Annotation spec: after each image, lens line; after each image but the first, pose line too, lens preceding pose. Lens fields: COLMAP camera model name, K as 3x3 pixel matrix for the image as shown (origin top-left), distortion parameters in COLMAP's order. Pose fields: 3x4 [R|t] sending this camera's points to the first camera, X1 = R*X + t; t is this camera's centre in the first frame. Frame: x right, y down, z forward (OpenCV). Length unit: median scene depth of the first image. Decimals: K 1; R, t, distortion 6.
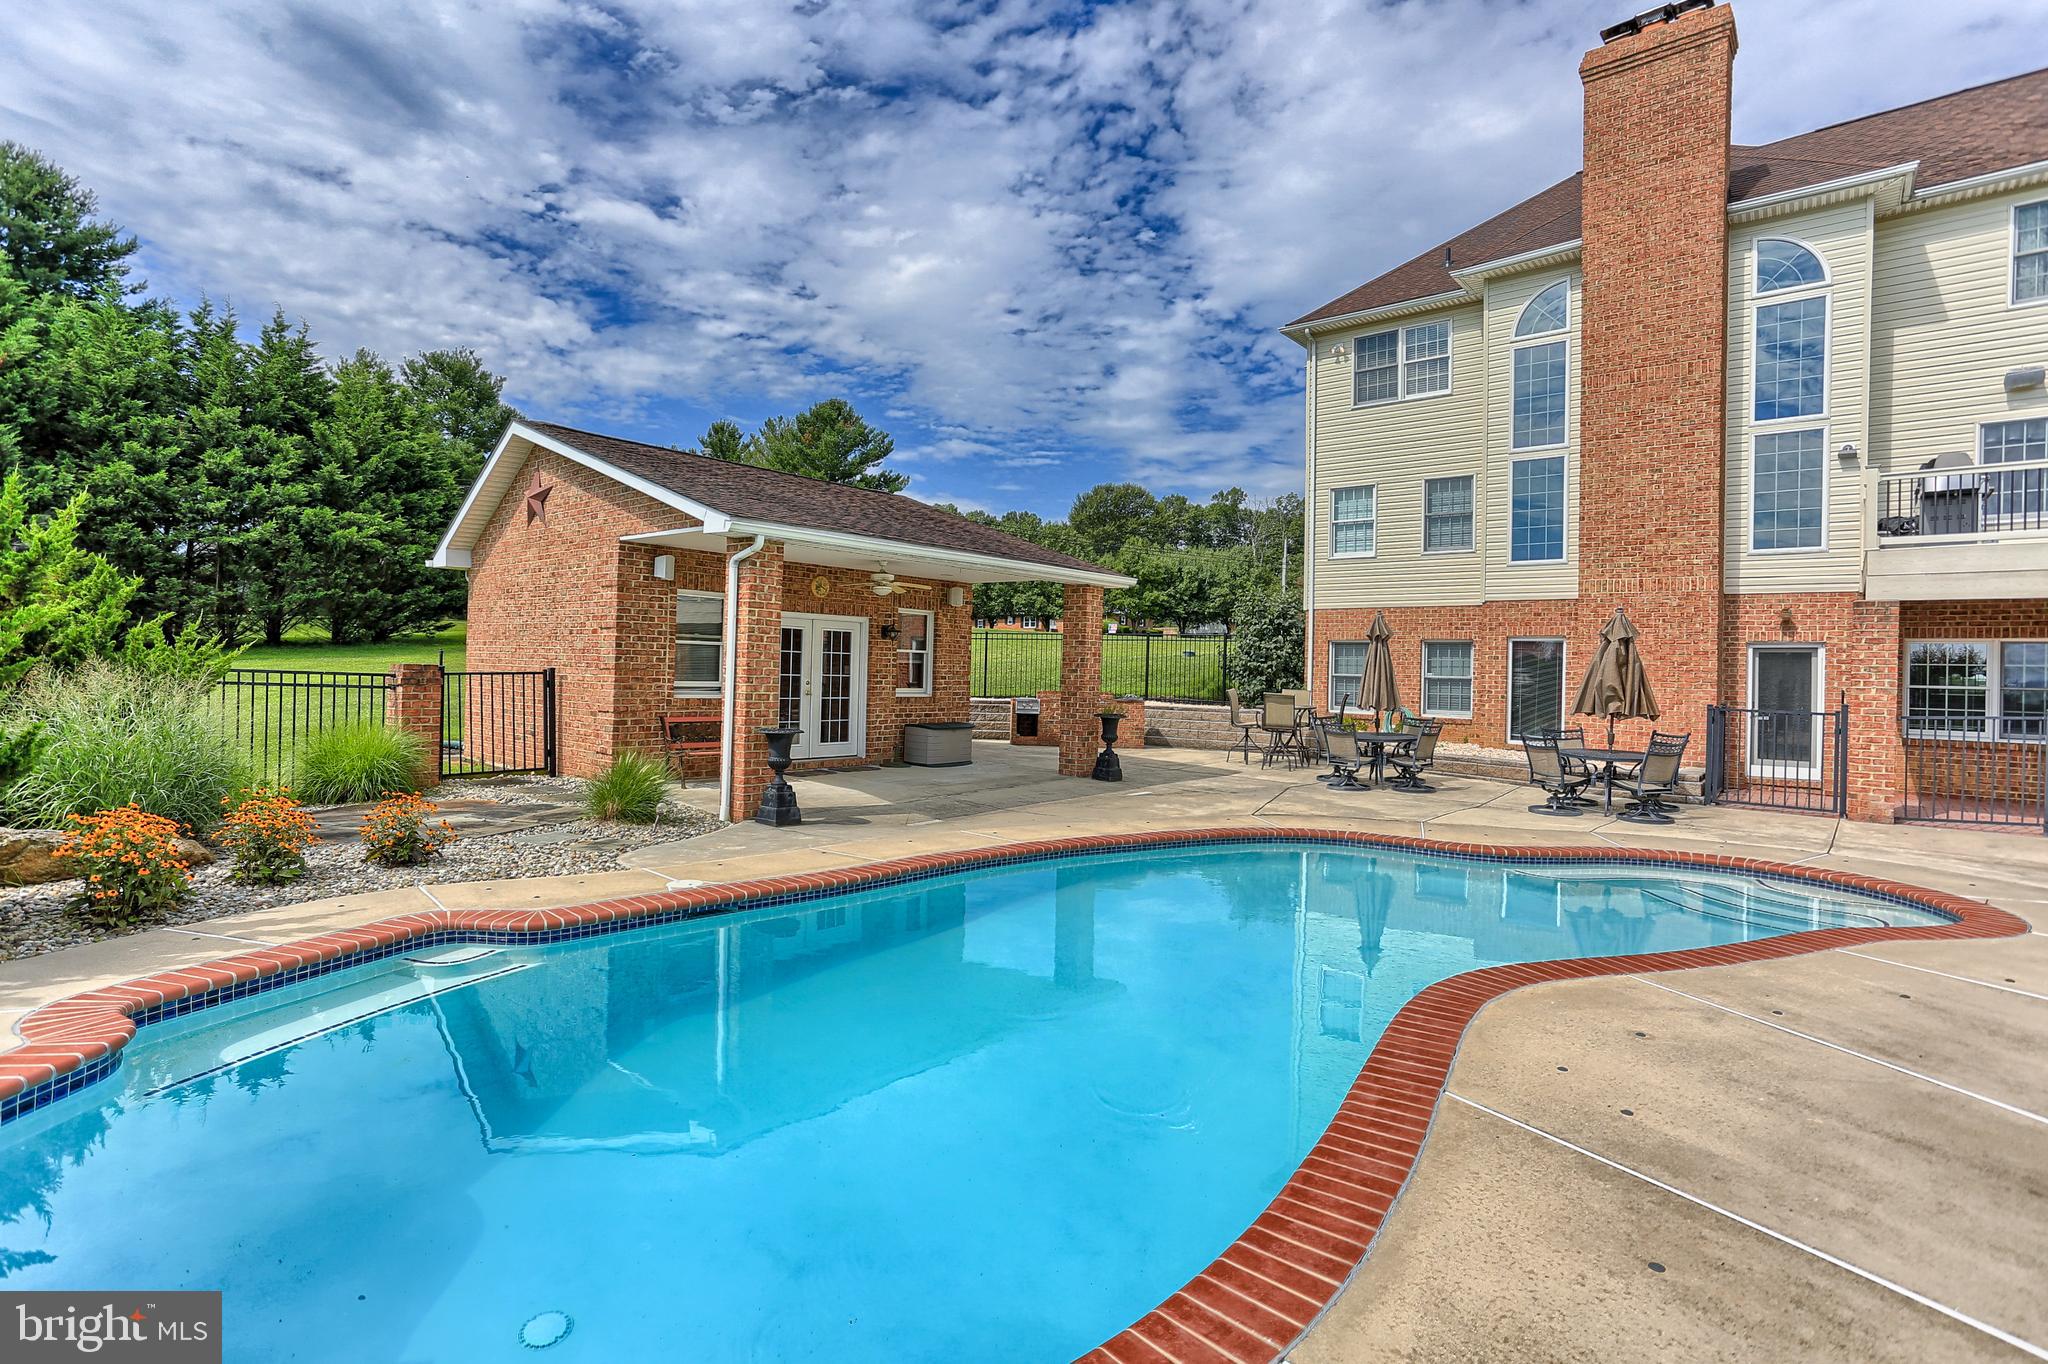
lens RADIAL K [[1042.8, 0, 1016.6], [0, 1042.8, 687.8], [0, 0, 1]] dist [-0.024856, 0.023069]
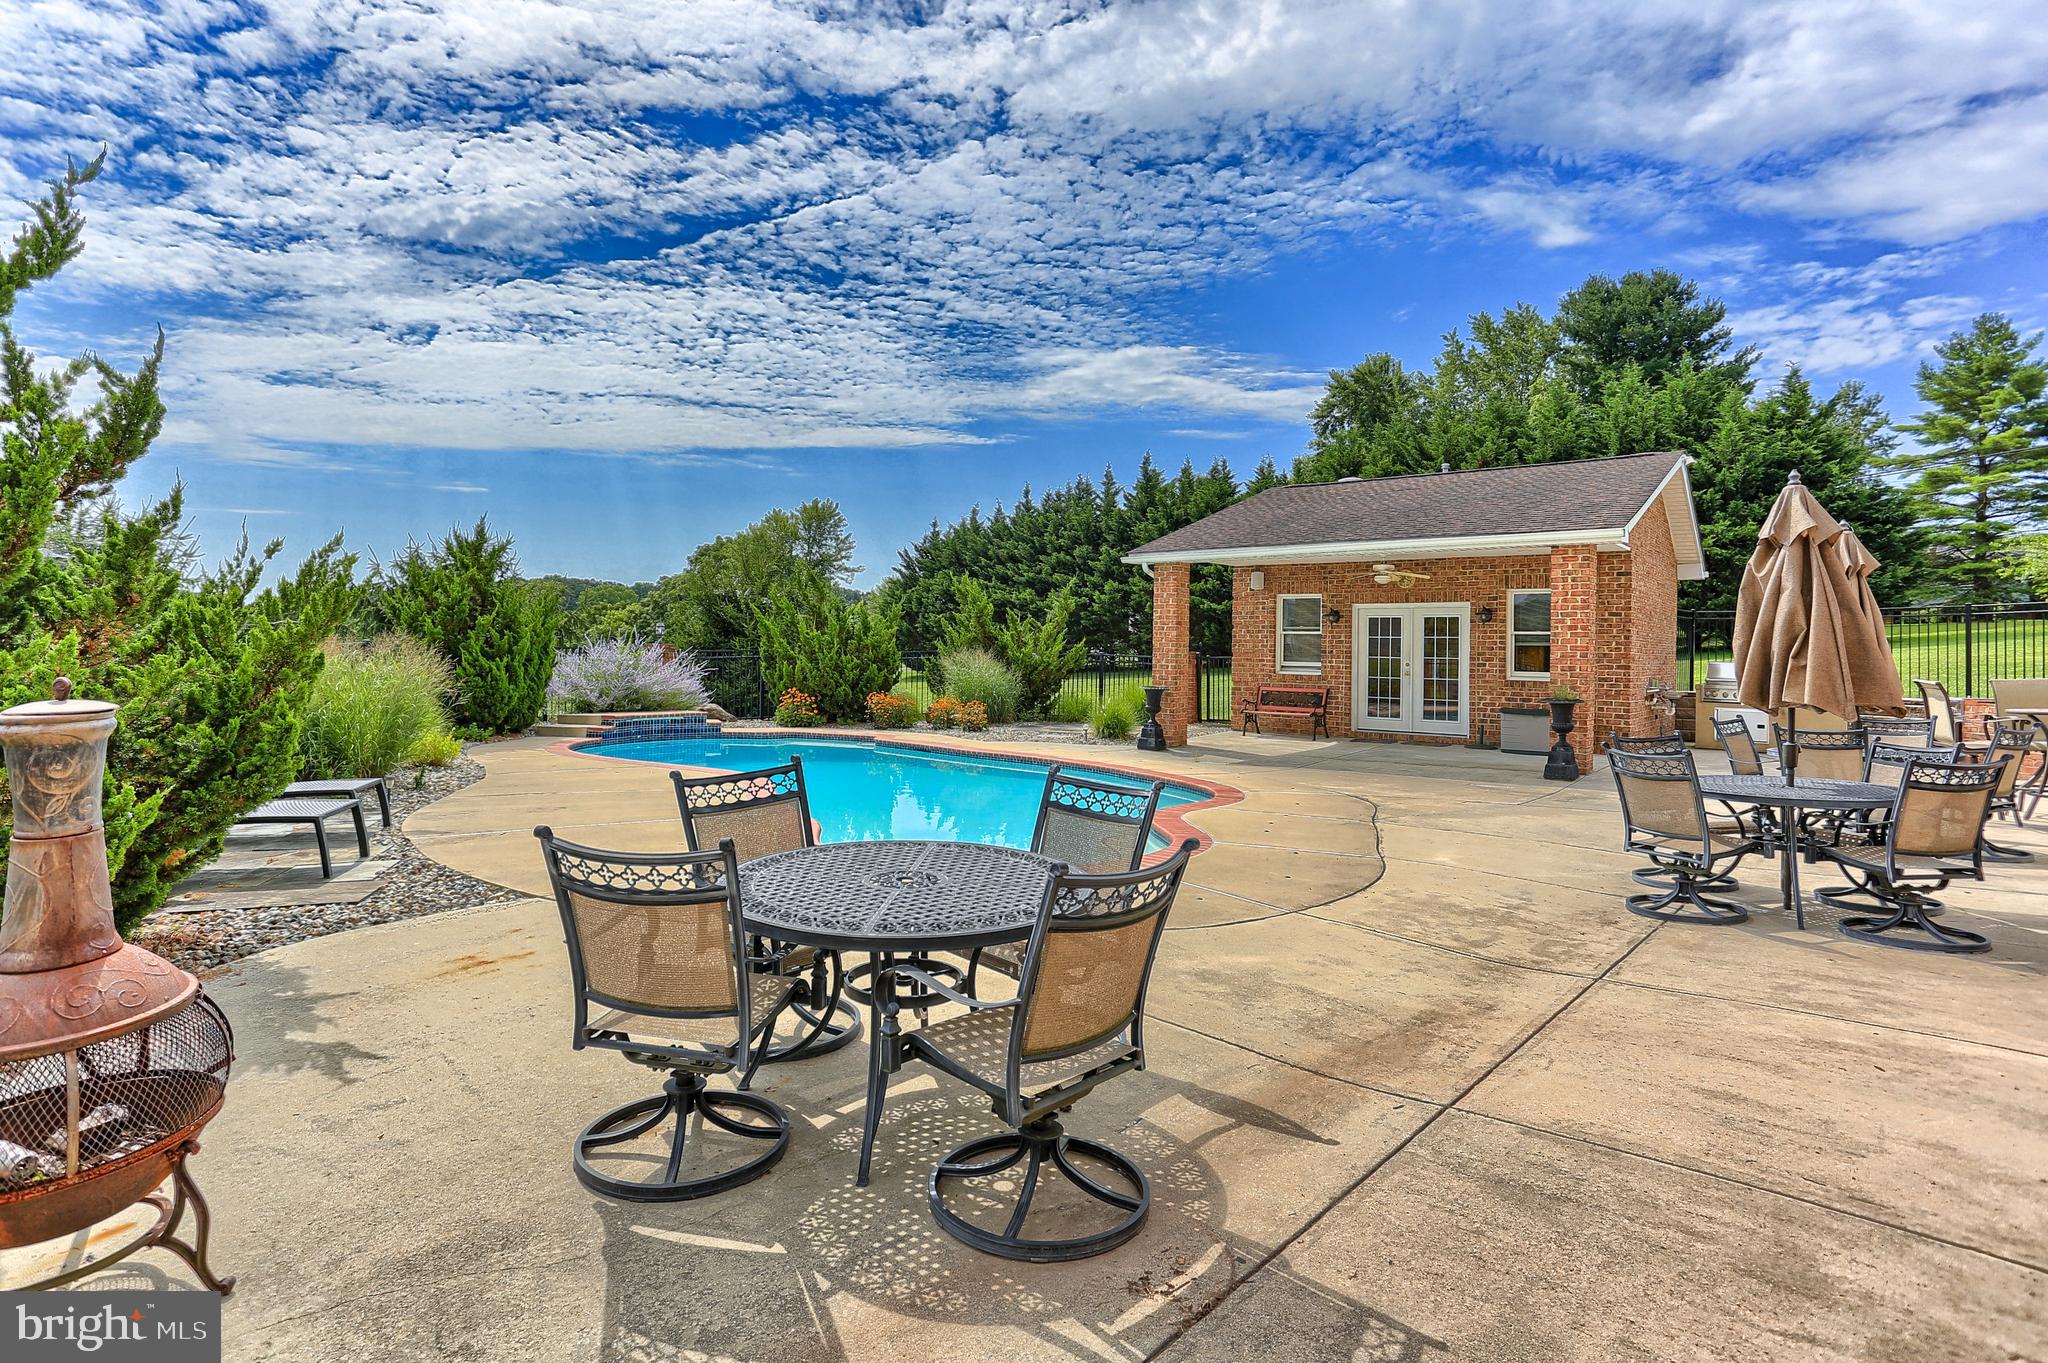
lens RADIAL K [[1075.8, 0, 1031.6], [0, 1075.8, 614.2], [0, 0, 1]] dist [-0.016397, 0.015306]
pose [[0.023403, -0.063580, -0.997702, 0.905284], [-0.033895, 0.997351, -0.064353, 0.028135], [0.999151, 0.035324, 0.021186, 0.538085]]
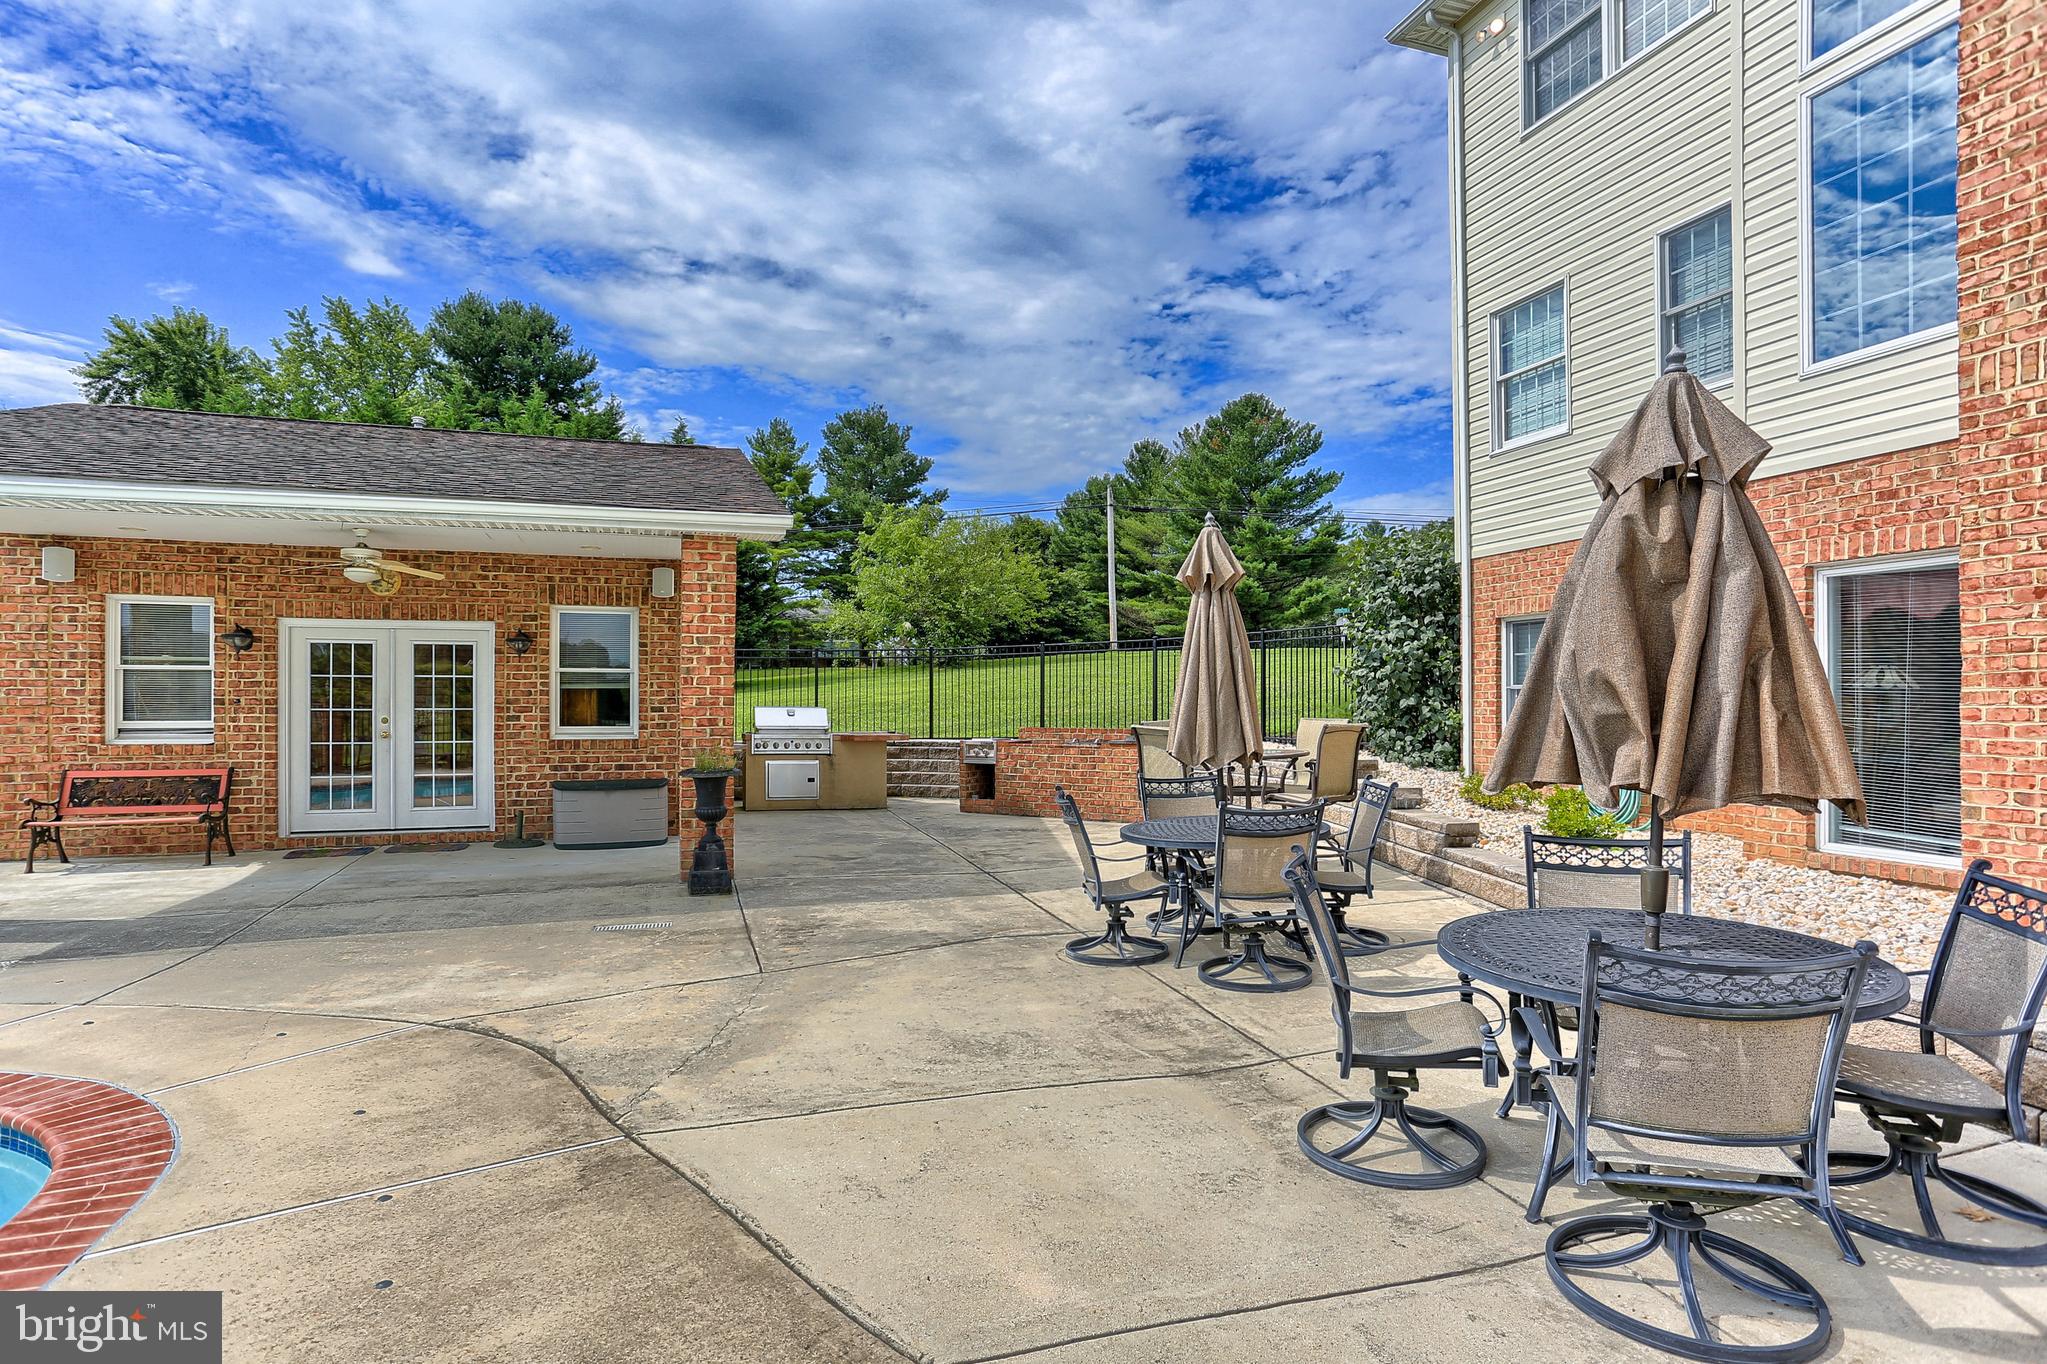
lens RADIAL K [[1042.3, 0, 990.7], [0, 1042.3, 723.0], [0, 0, 1]] dist [-0.024856, 0.023069]
pose [[0.842554, -0.016399, -0.538363, 0.486766], [0.013094, 0.999865, -0.009964, 0.008770], [0.538453, 0.001345, 0.842654, 0.602742]]
